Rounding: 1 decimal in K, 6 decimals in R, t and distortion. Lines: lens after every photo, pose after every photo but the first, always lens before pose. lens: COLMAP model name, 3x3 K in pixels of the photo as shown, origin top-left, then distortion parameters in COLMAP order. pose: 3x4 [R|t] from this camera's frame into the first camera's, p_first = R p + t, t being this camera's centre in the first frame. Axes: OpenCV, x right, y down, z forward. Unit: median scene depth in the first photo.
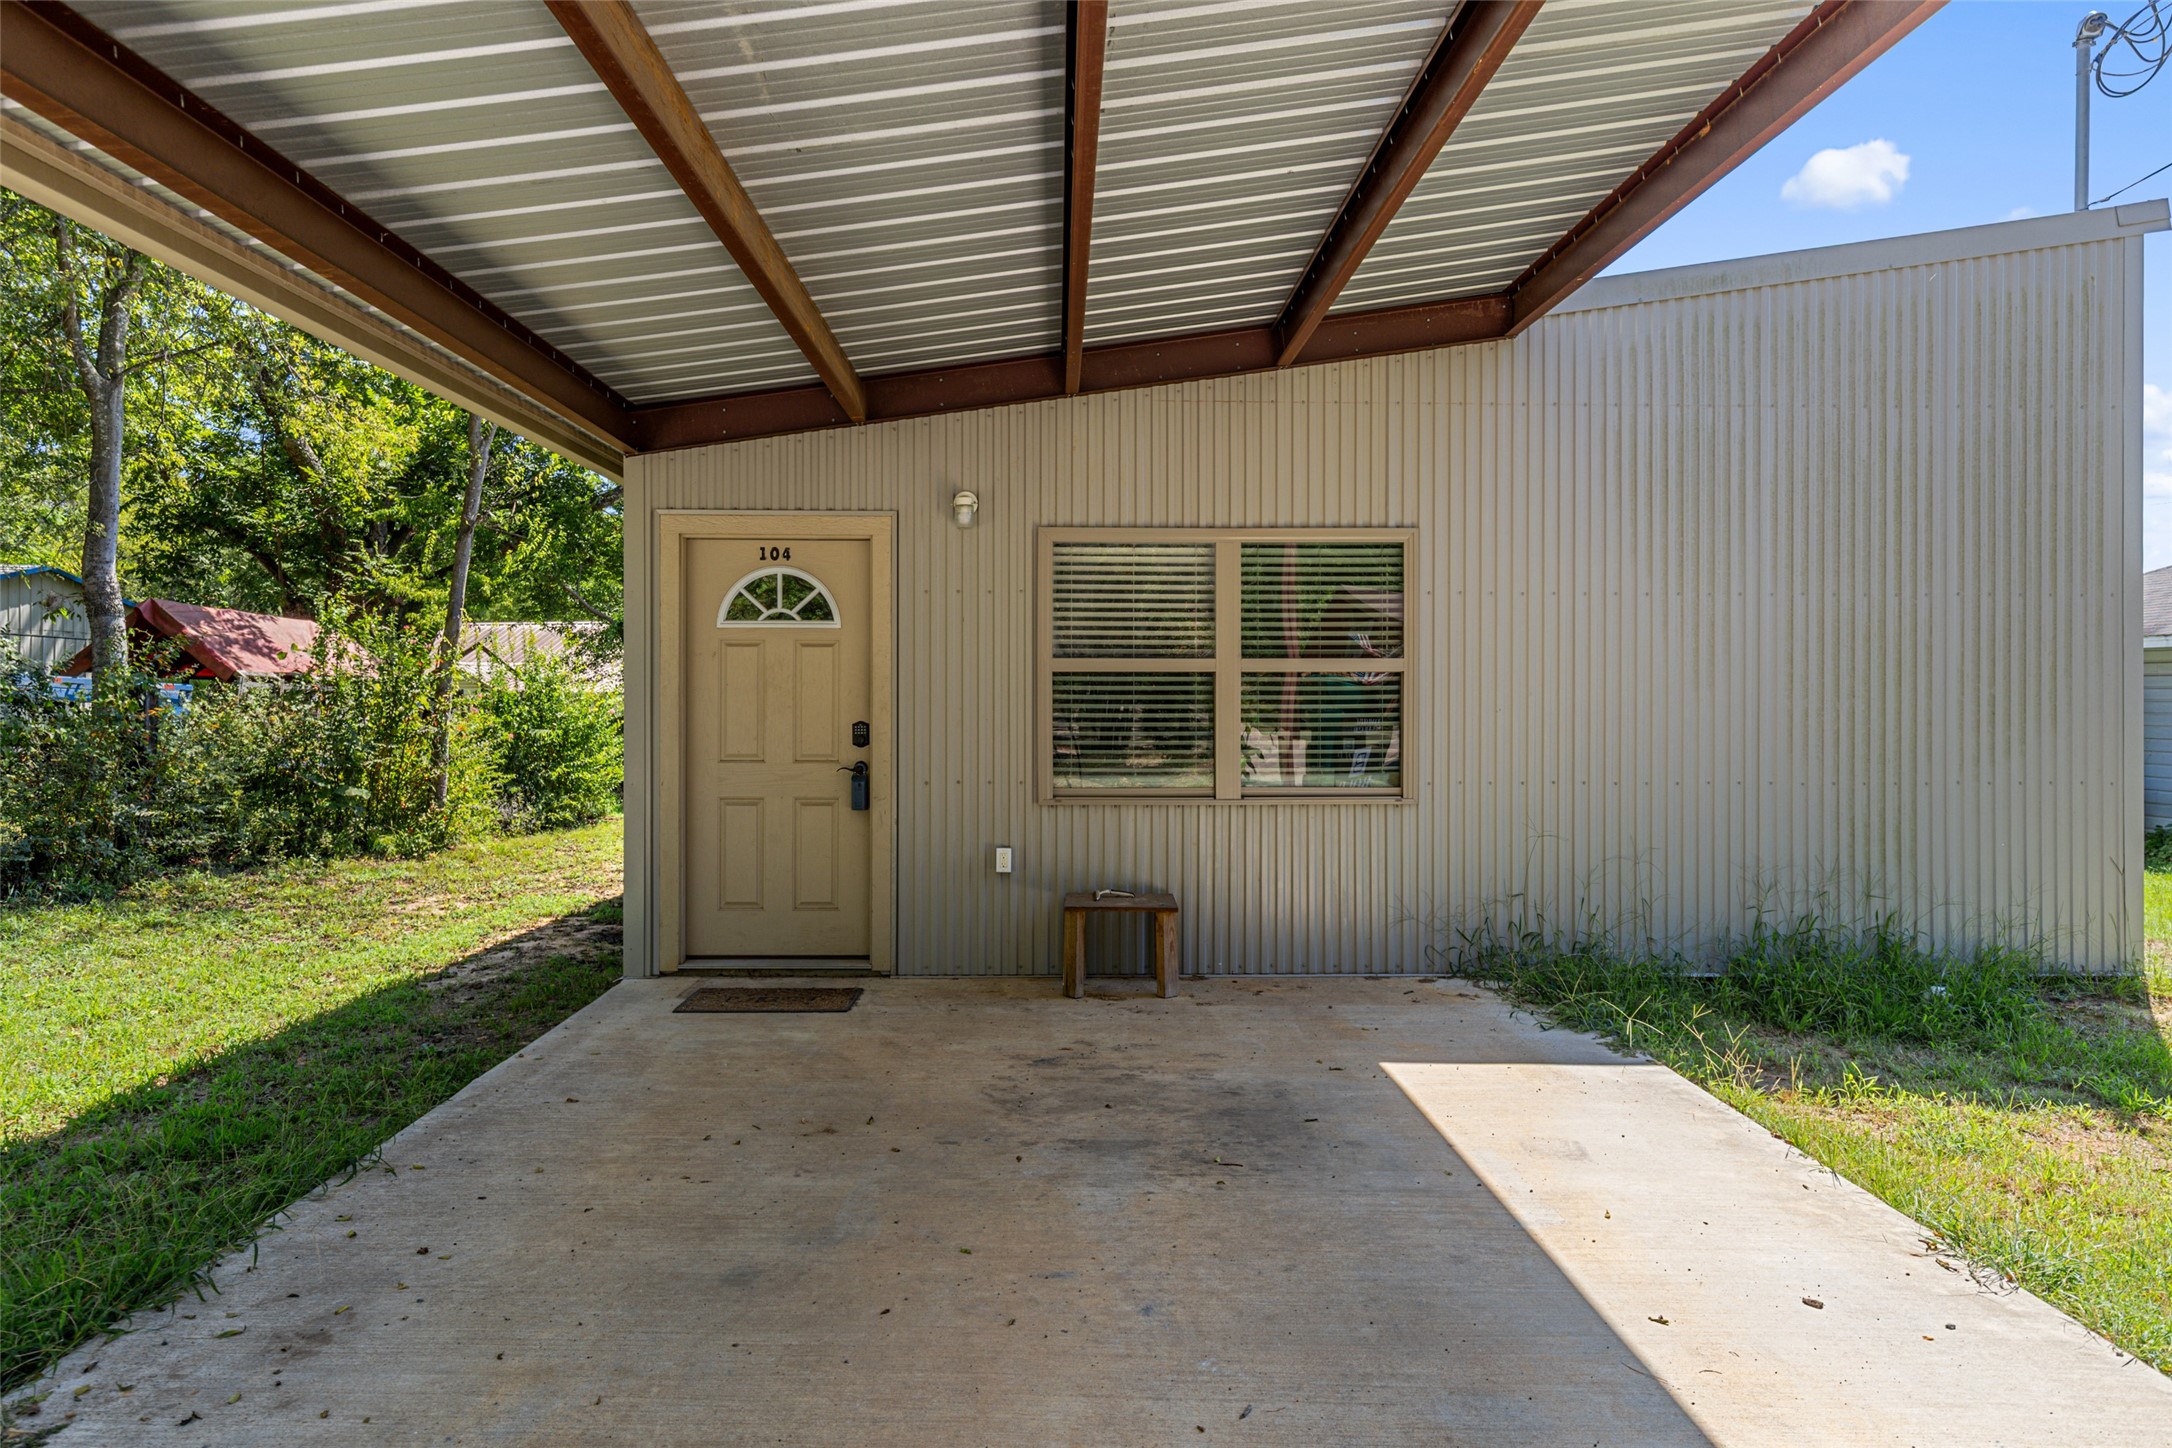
lens RADIAL K [[1343.8, 0, 1087.2], [0, 1343.8, 728.6], [0, 0, 1]] dist [0.002869, 0.000245]
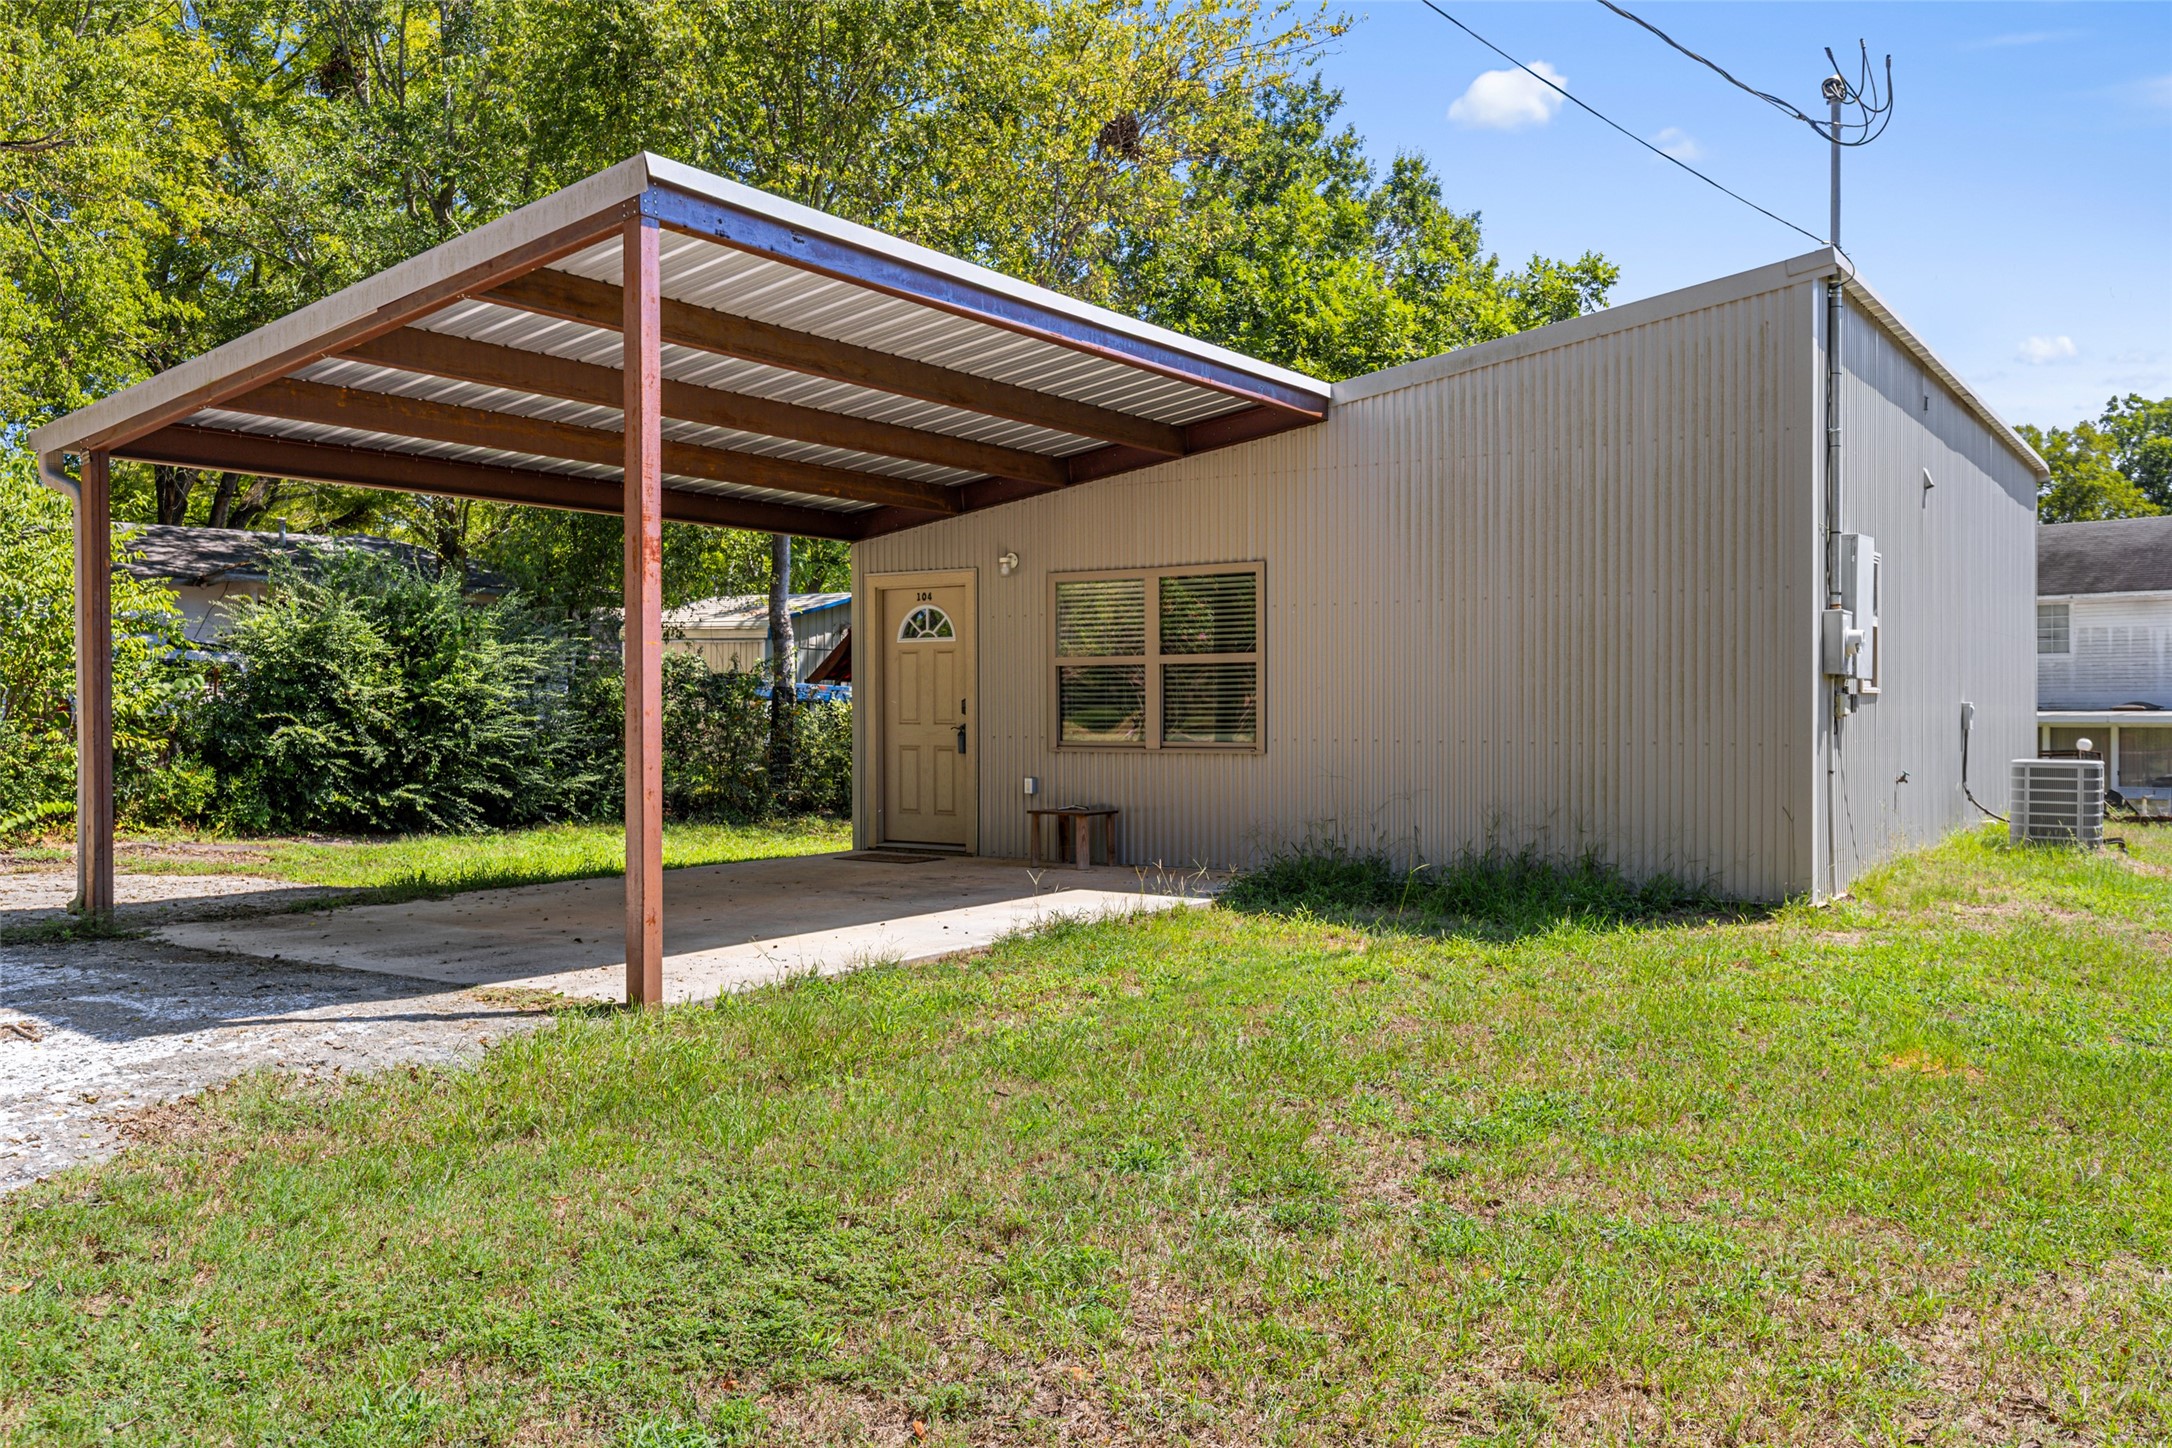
lens RADIAL K [[1819.6, 0, 1085.3], [0, 1819.6, 721.3], [0, 0, 1]] dist [-0.002509, -0.000317]
pose [[0.808774, 0.001850, -0.588117, 1.215763], [0.007436, 0.999883, 0.013371, -0.006665], [0.588073, -0.015187, 0.808665, -0.672844]]
